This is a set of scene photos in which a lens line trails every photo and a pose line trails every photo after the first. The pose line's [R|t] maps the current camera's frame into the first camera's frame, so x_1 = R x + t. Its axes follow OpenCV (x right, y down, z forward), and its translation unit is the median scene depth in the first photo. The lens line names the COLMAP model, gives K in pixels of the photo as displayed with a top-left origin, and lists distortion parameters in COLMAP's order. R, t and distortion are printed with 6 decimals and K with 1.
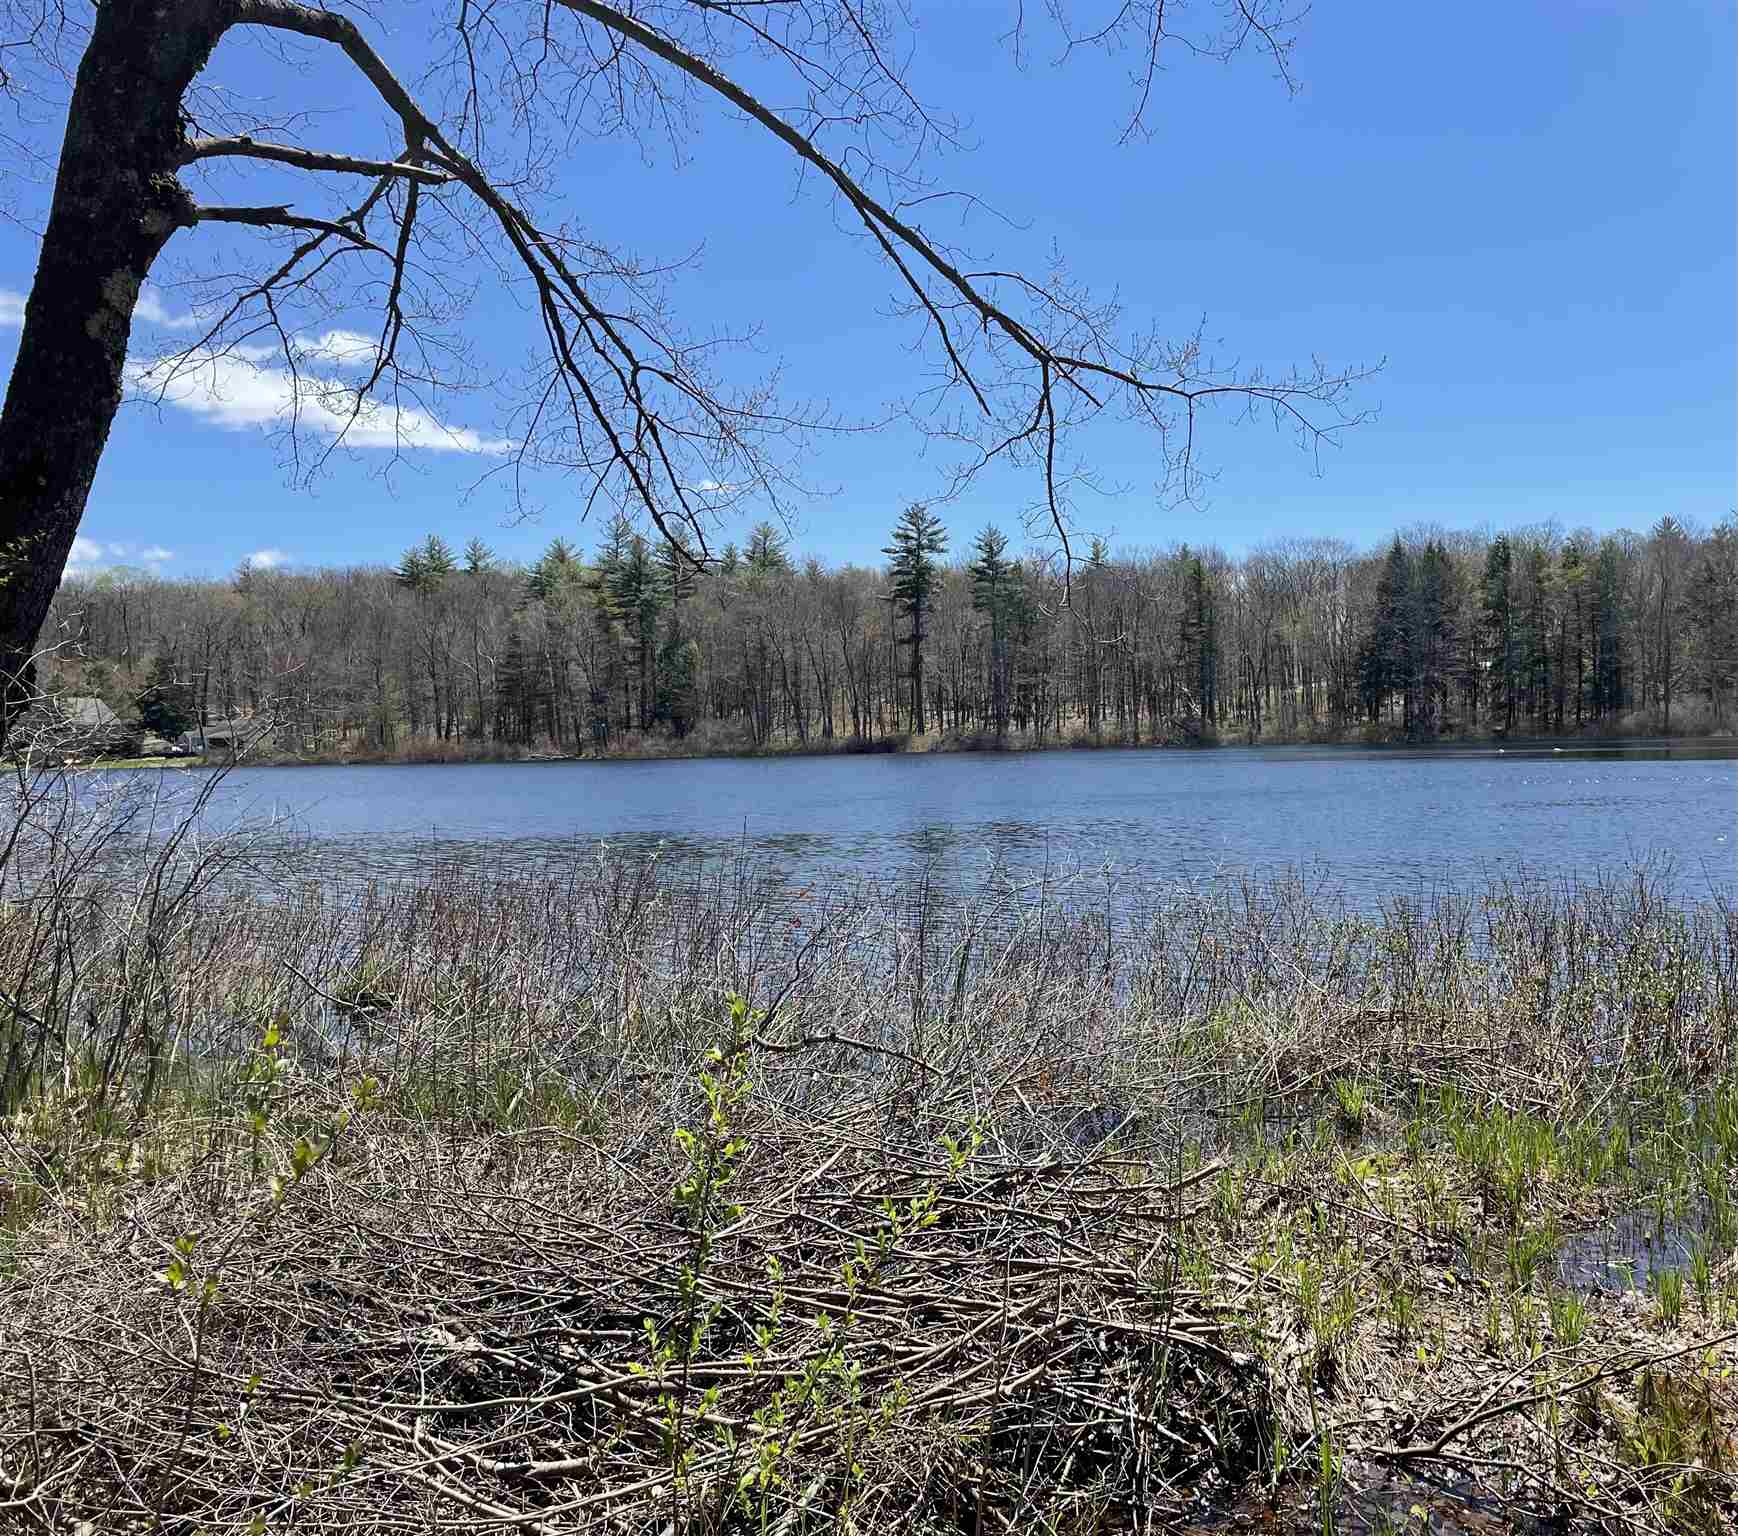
lens RADIAL K [[1127.1, 0, 870.7], [0, 1127.1, 769.0], [0, 0, 1]] dist [0.007883, -0.001422]
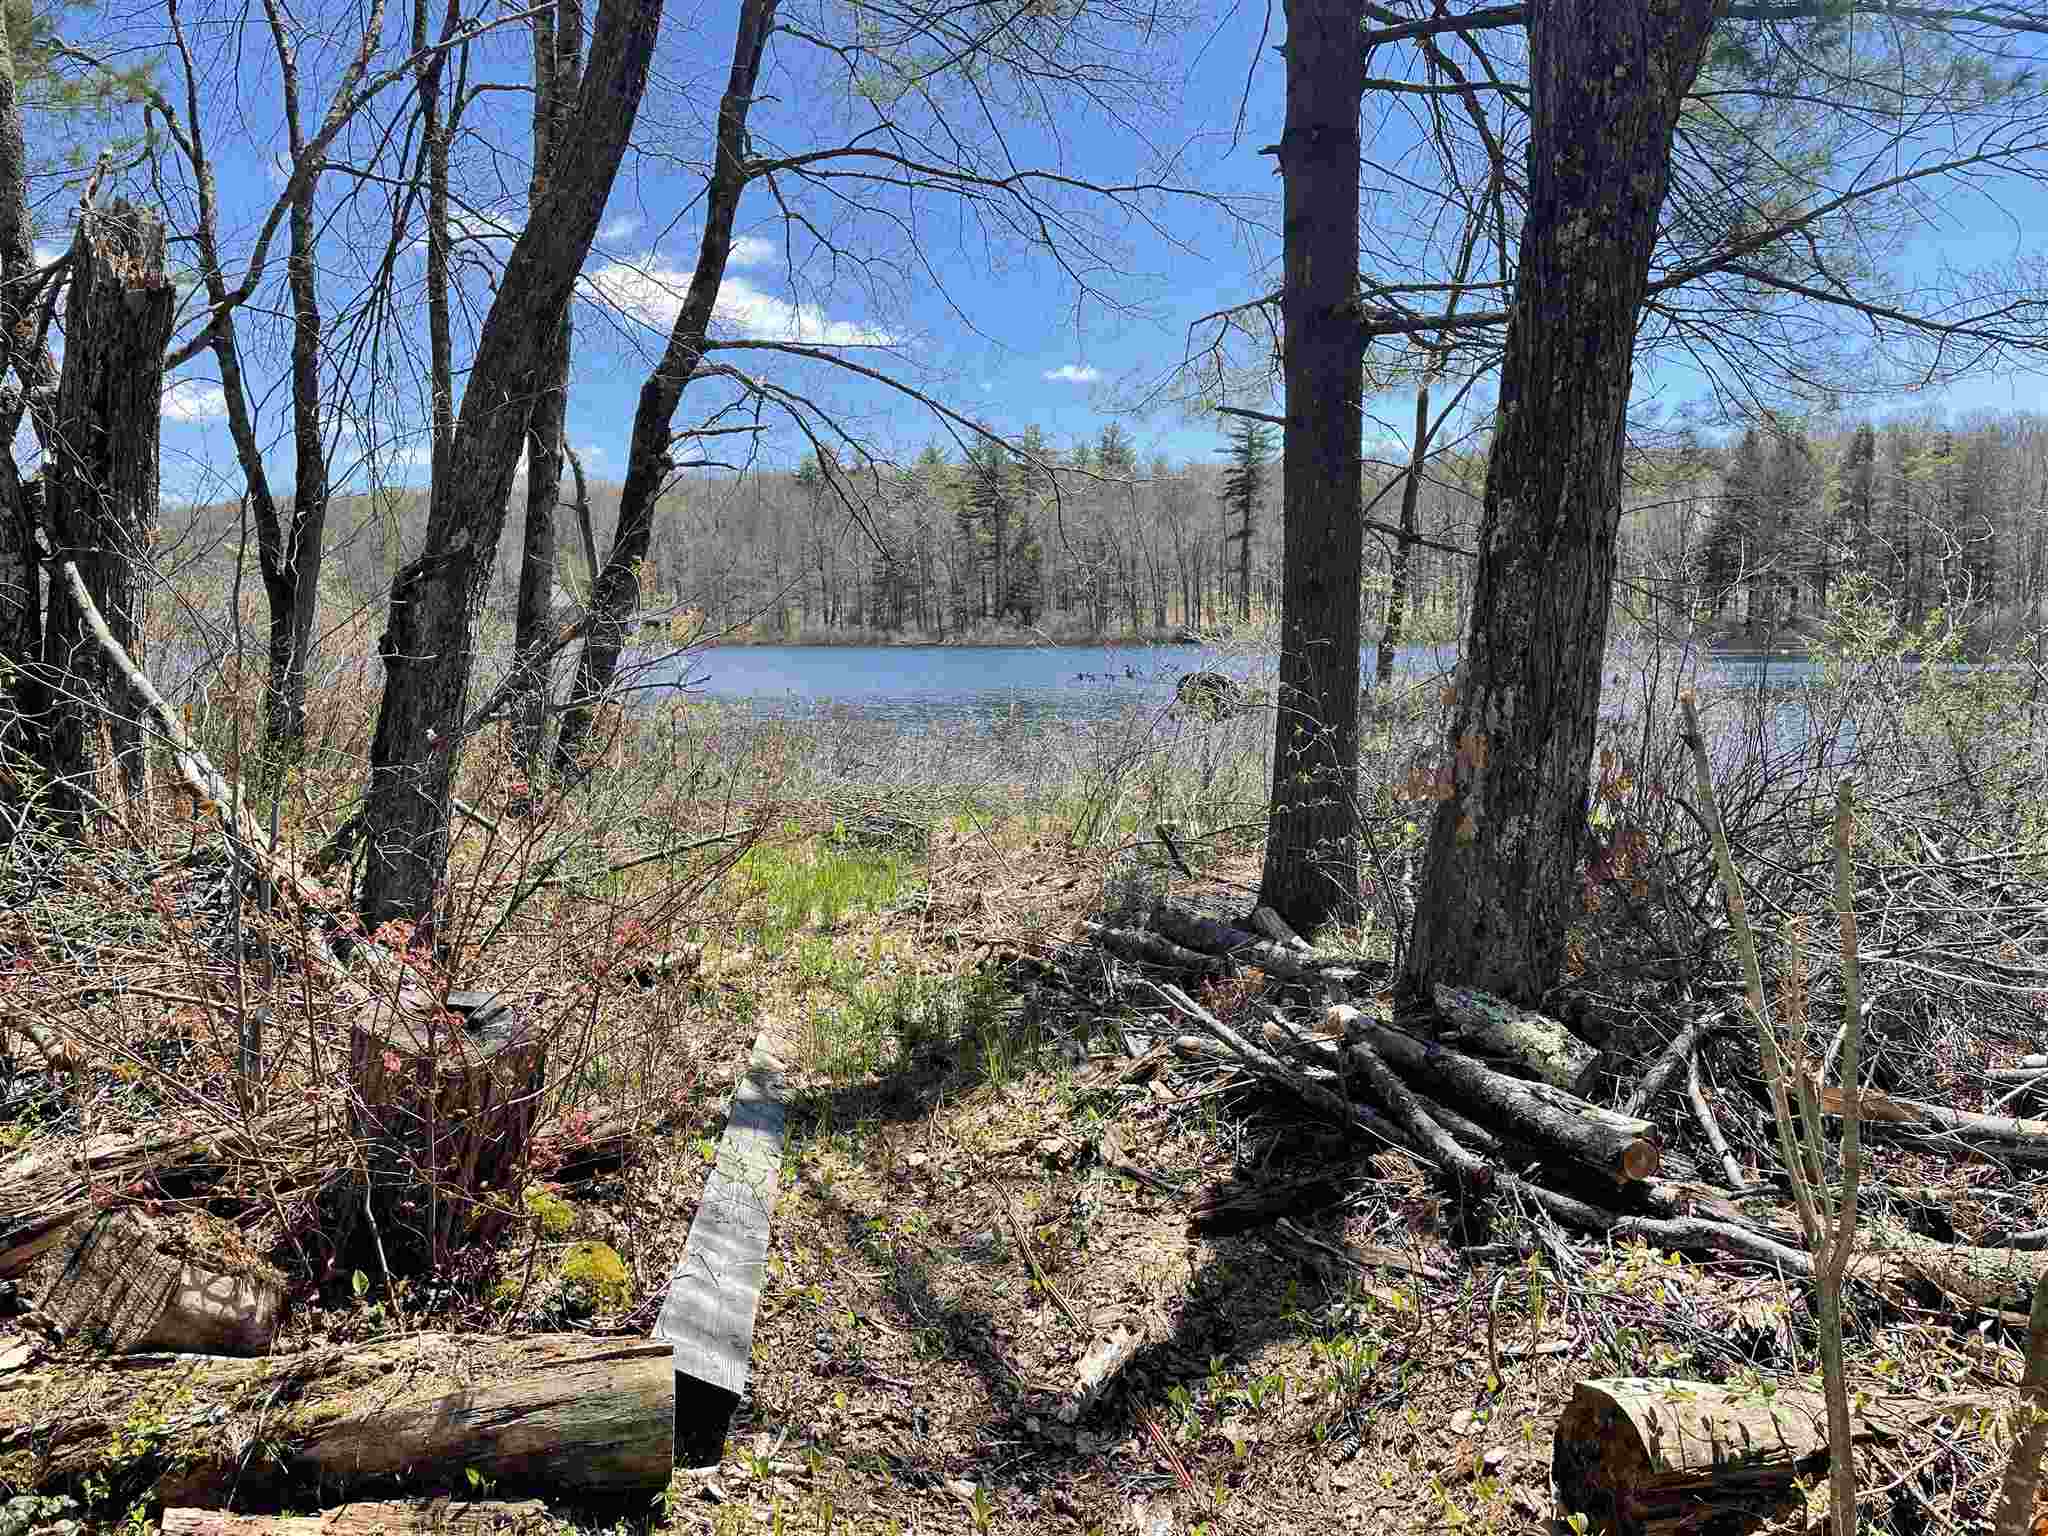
lens RADIAL K [[1514.6, 0, 1022.3], [0, 1514.6, 765.9], [0, 0, 1]] dist [0.038792, -0.016741]
pose [[0.963443, 0.036695, -0.265390, 0.223628], [-0.013523, 0.995974, 0.088618, -0.022957], [0.267573, -0.081790, 0.960060, -0.435540]]
